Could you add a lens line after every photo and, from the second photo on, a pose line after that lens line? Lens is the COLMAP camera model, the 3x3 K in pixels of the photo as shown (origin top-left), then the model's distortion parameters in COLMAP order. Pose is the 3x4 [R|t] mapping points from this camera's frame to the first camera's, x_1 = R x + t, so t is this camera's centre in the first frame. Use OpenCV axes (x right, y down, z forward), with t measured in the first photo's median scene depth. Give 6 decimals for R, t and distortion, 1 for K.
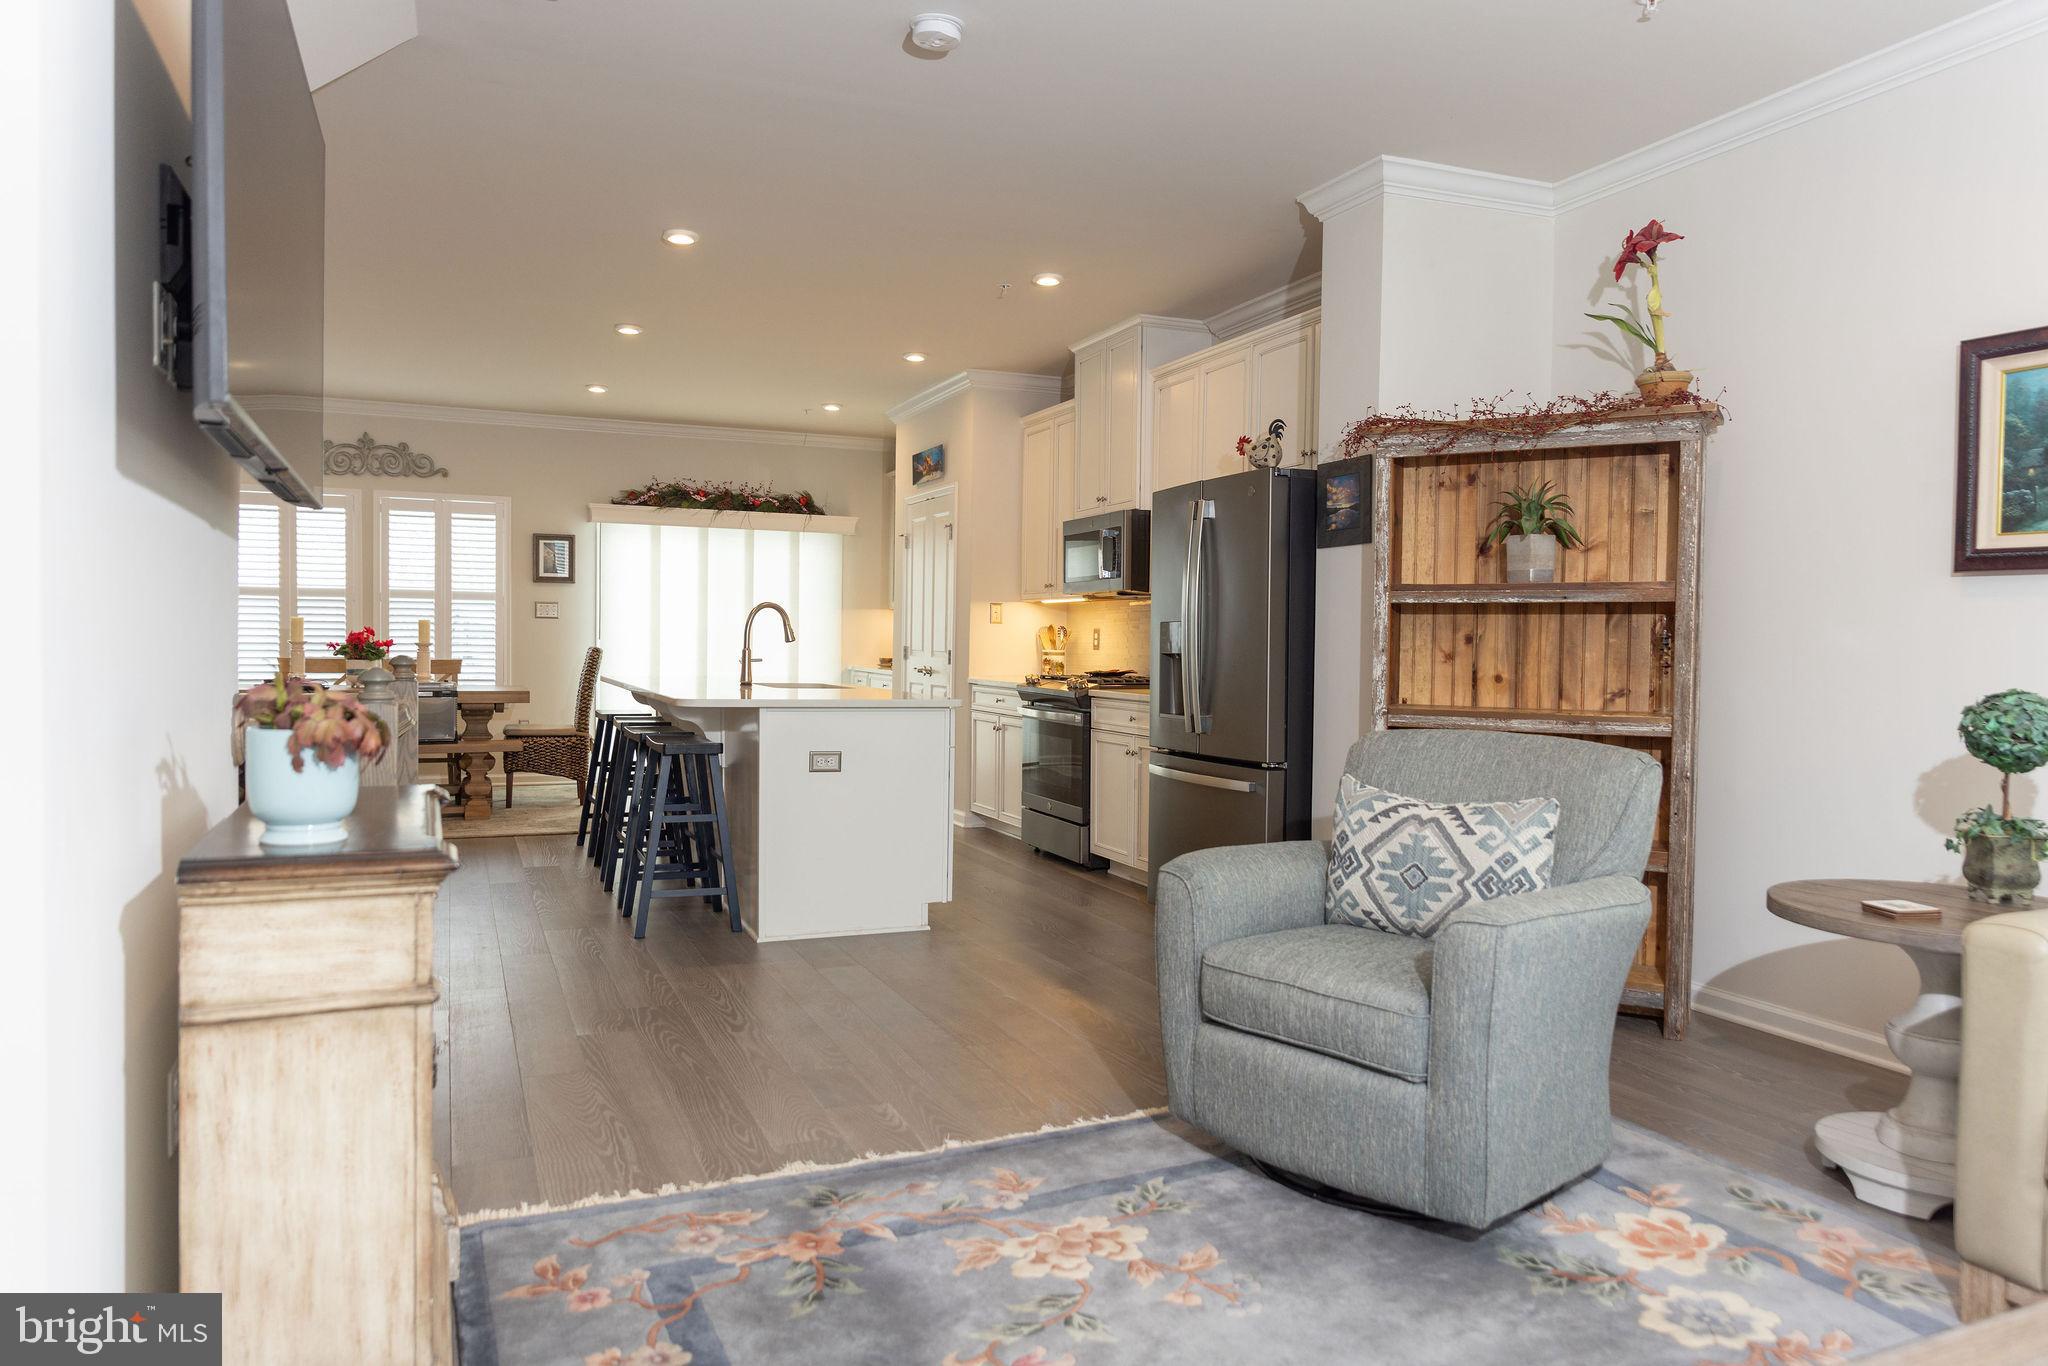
lens RADIAL K [[1382.2, 0, 1024.0], [0, 1382.2, 683.0], [0, 0, 1]] dist [0.002323, -0.000783]
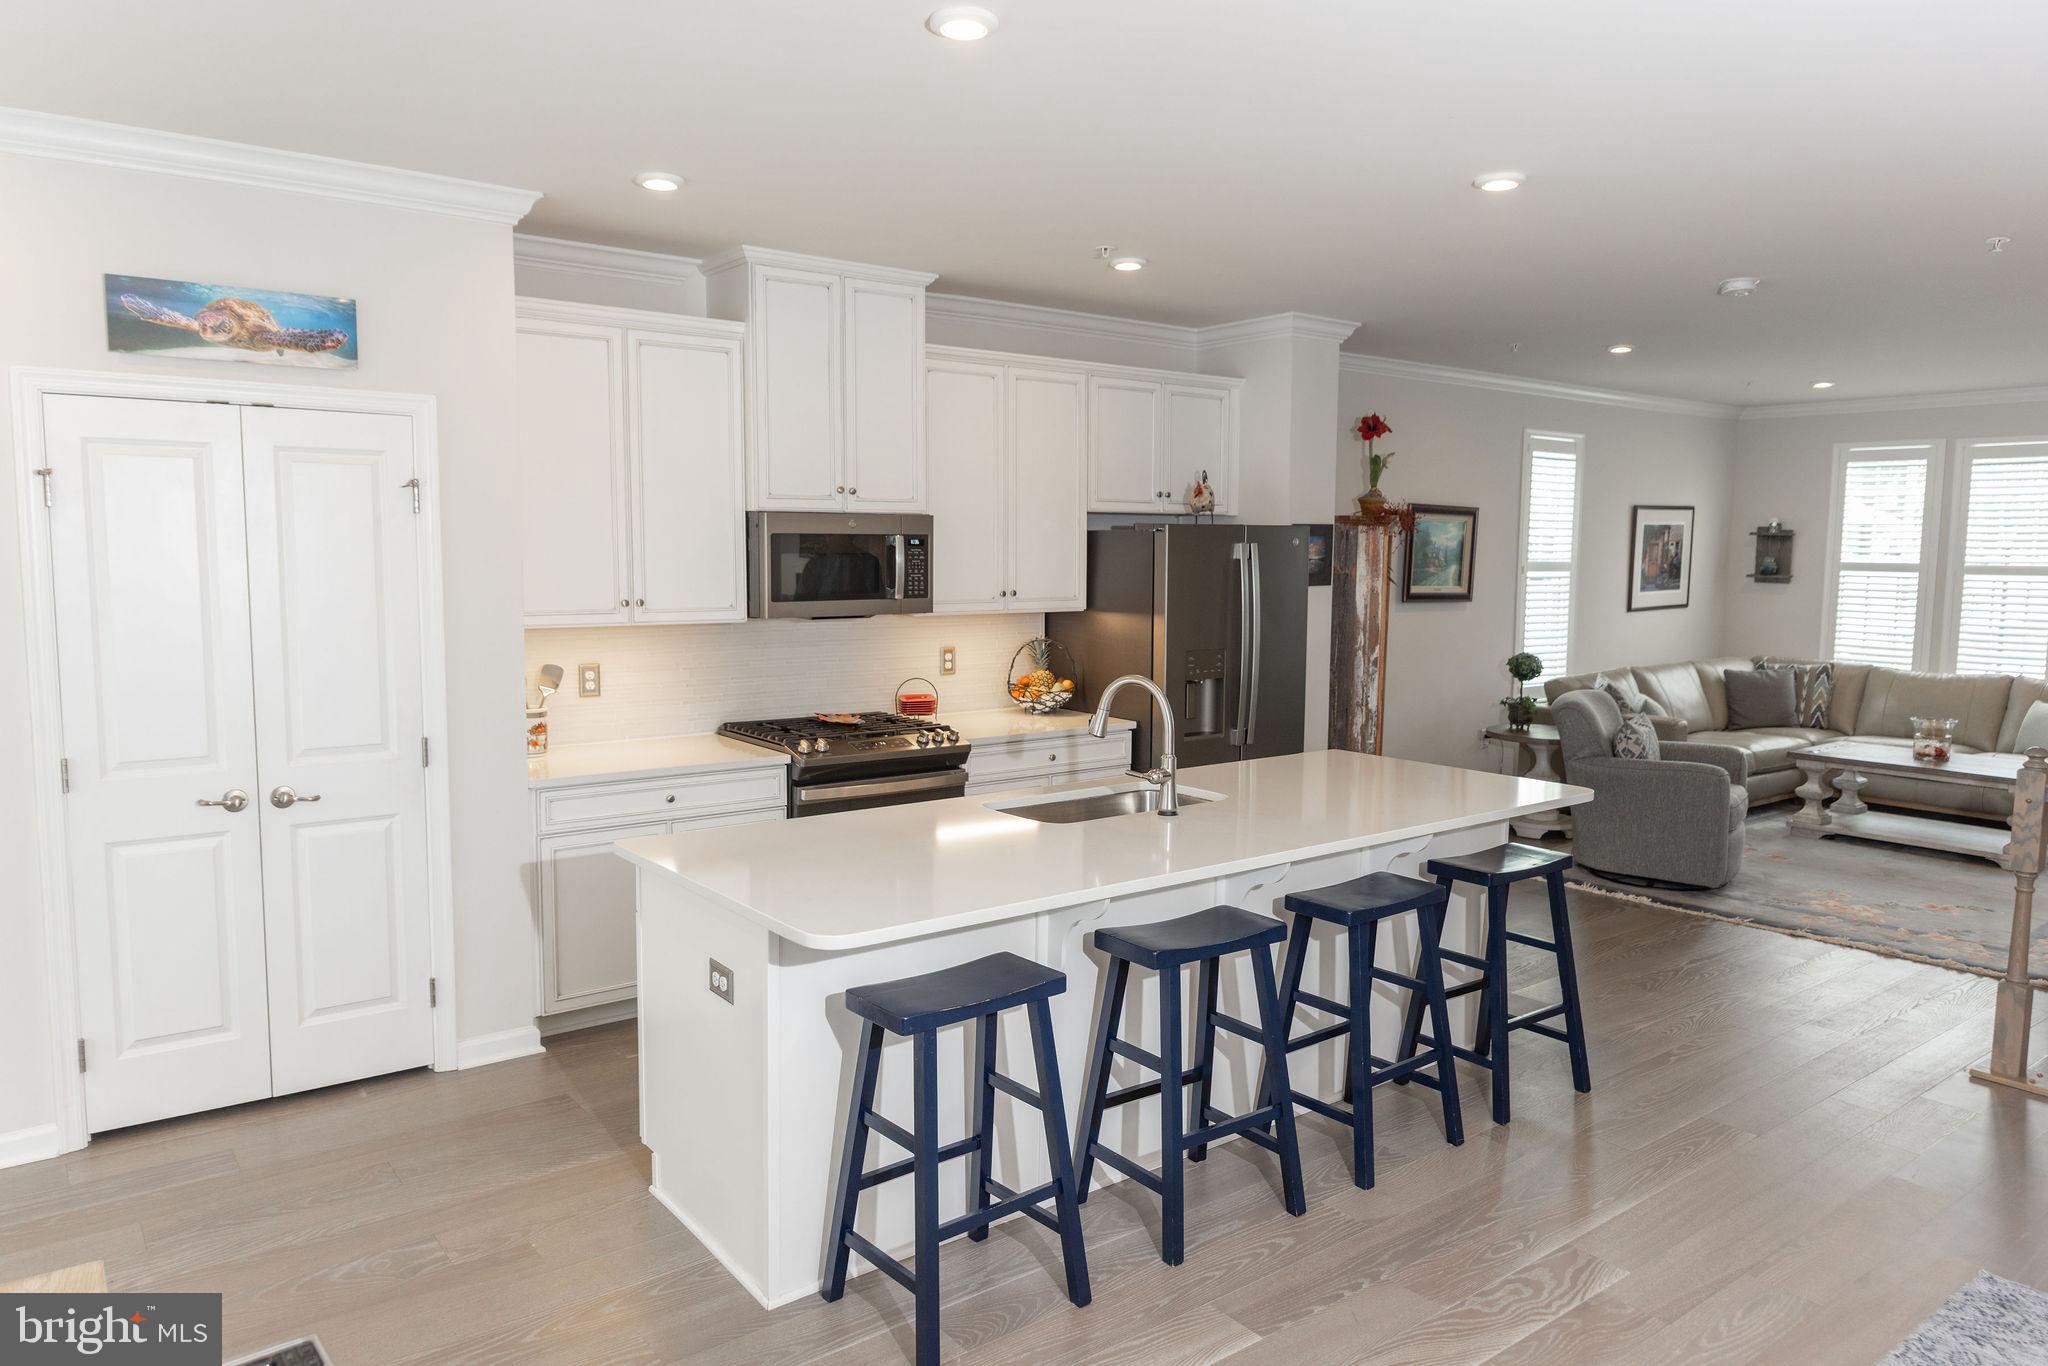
lens RADIAL K [[1362.3, 0, 1019.5], [0, 1362.3, 683.6], [0, 0, 1]] dist [0.000136, -0.003508]
pose [[-0.257424, -0.117254, 0.959158, -0.552738], [0.016610, 0.991927, 0.125718, -0.097170], [-0.966156, 0.048294, -0.253398, 0.886705]]
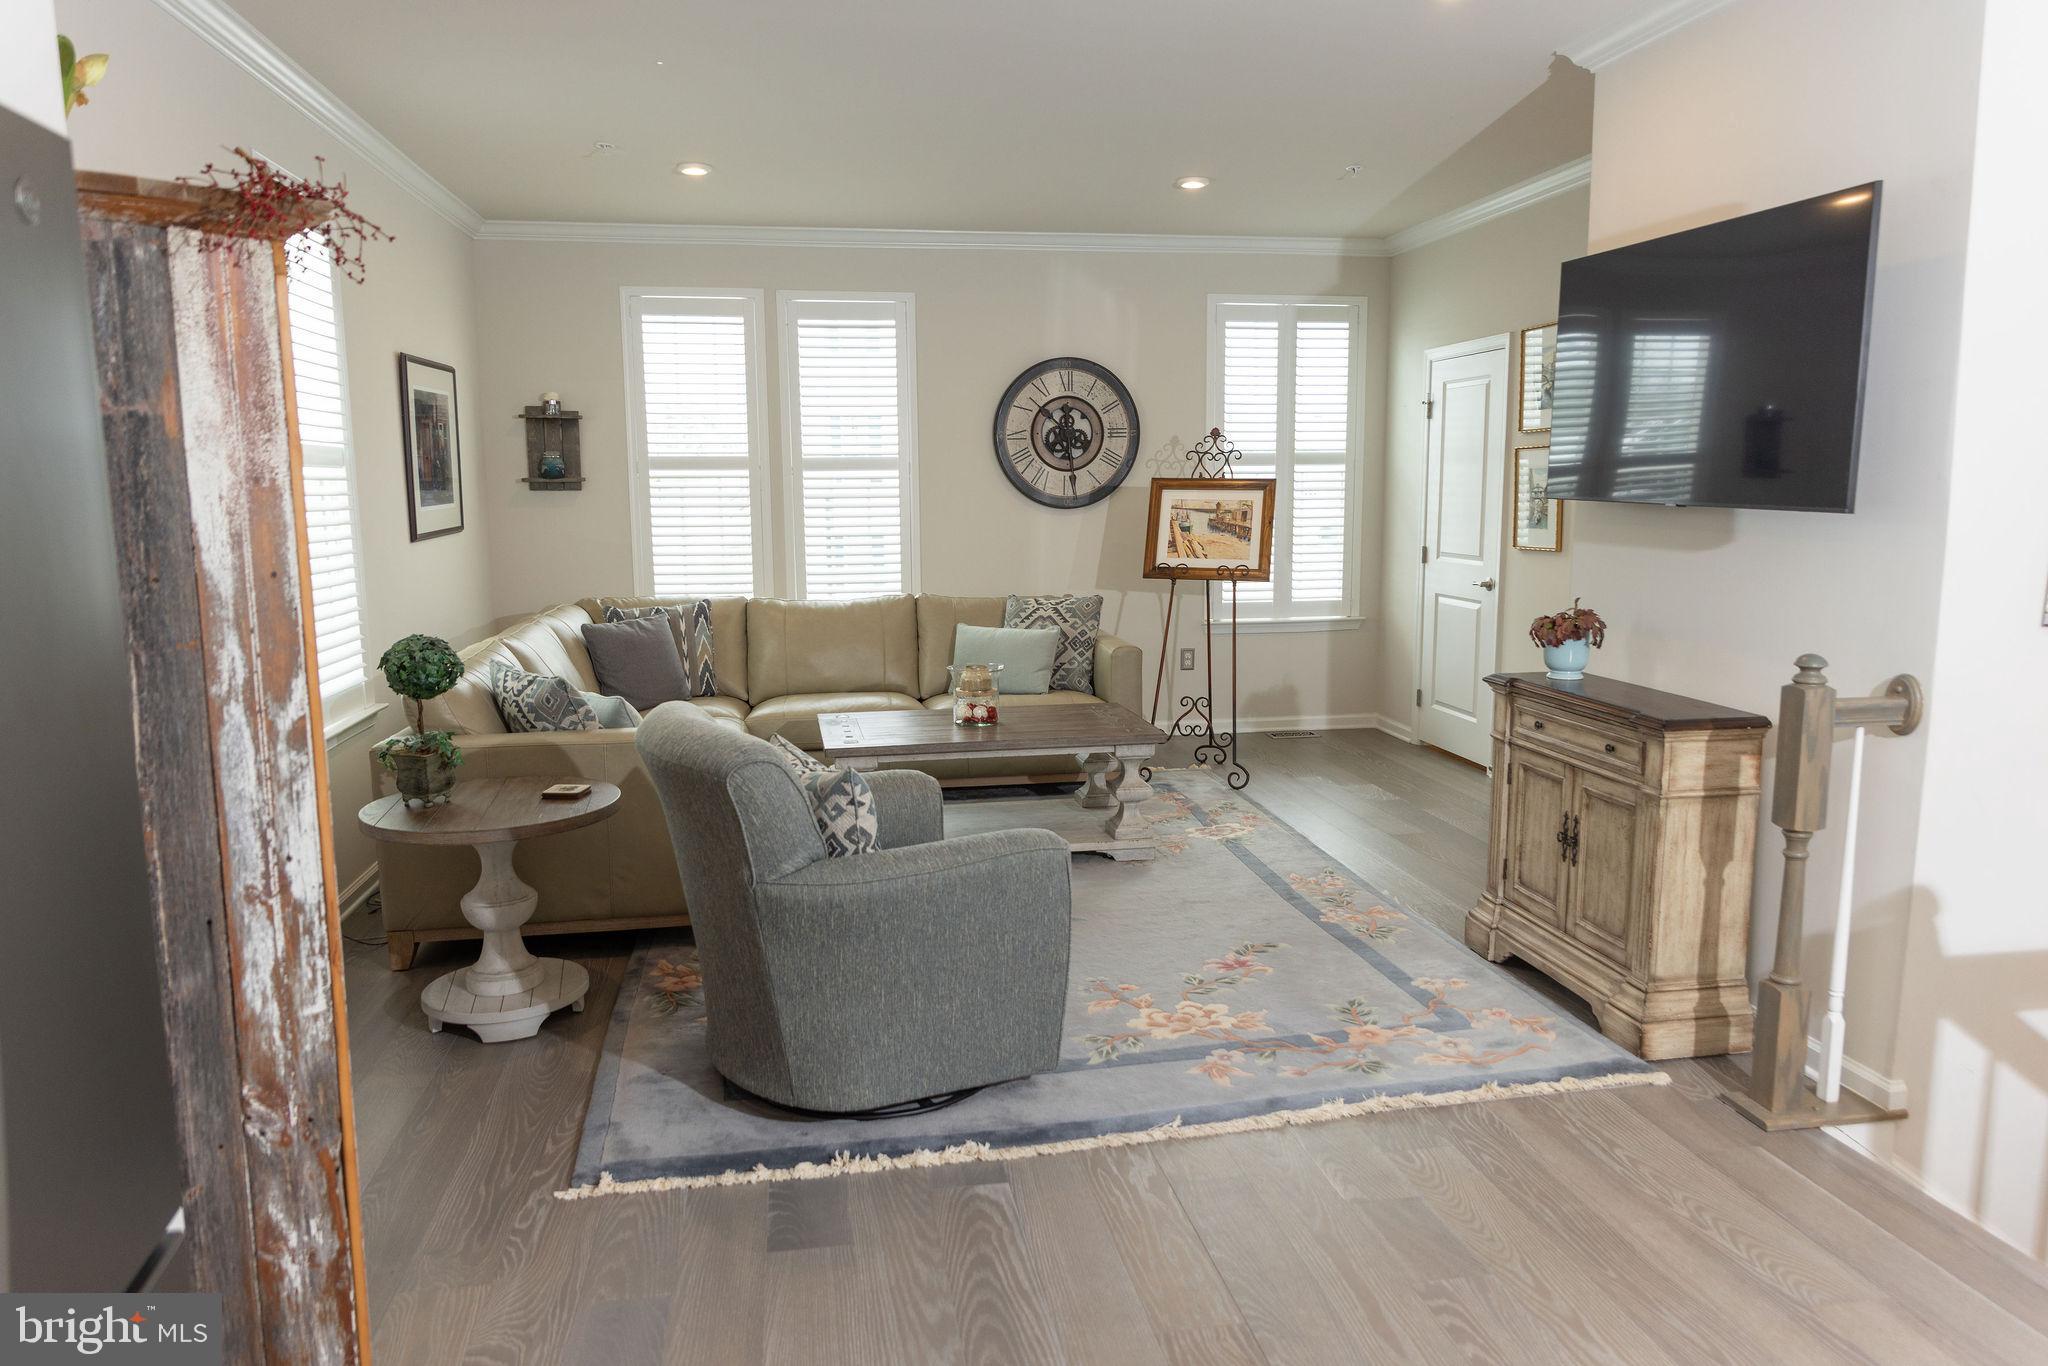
lens RADIAL K [[1361.2, 0, 1027.6], [0, 1361.2, 686.3], [0, 0, 1]] dist [0.005565, -0.003610]
pose [[-0.974366, -0.042554, 0.220909, -0.030717], [-0.001840, 0.983422, 0.181322, -0.056780], [-0.224963, 0.176267, -0.958291, 0.679320]]
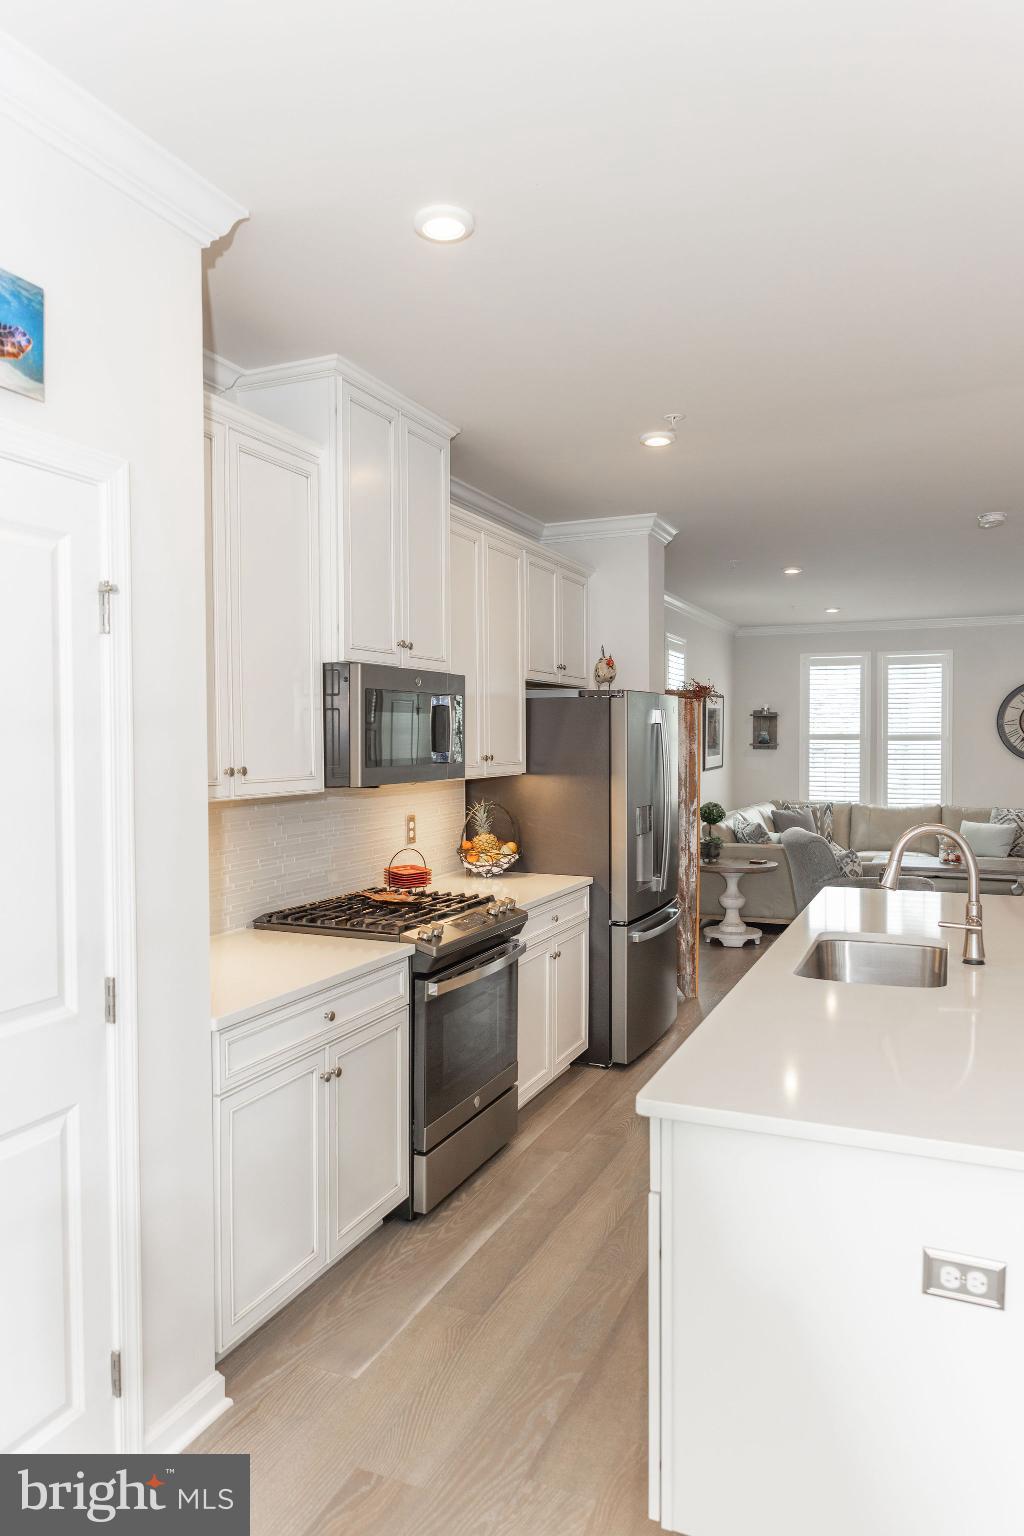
lens RADIAL K [[1024.2, 0, 512.0], [0, 1024.2, 768.0], [0, 0, 1]] dist [-0.002136, -0.002466]
pose [[-0.691879, -0.035242, 0.721153, -0.277955], [0.012694, 0.998060, 0.060953, -0.082731], [-0.721902, 0.051327, -0.690090, 1.057375]]
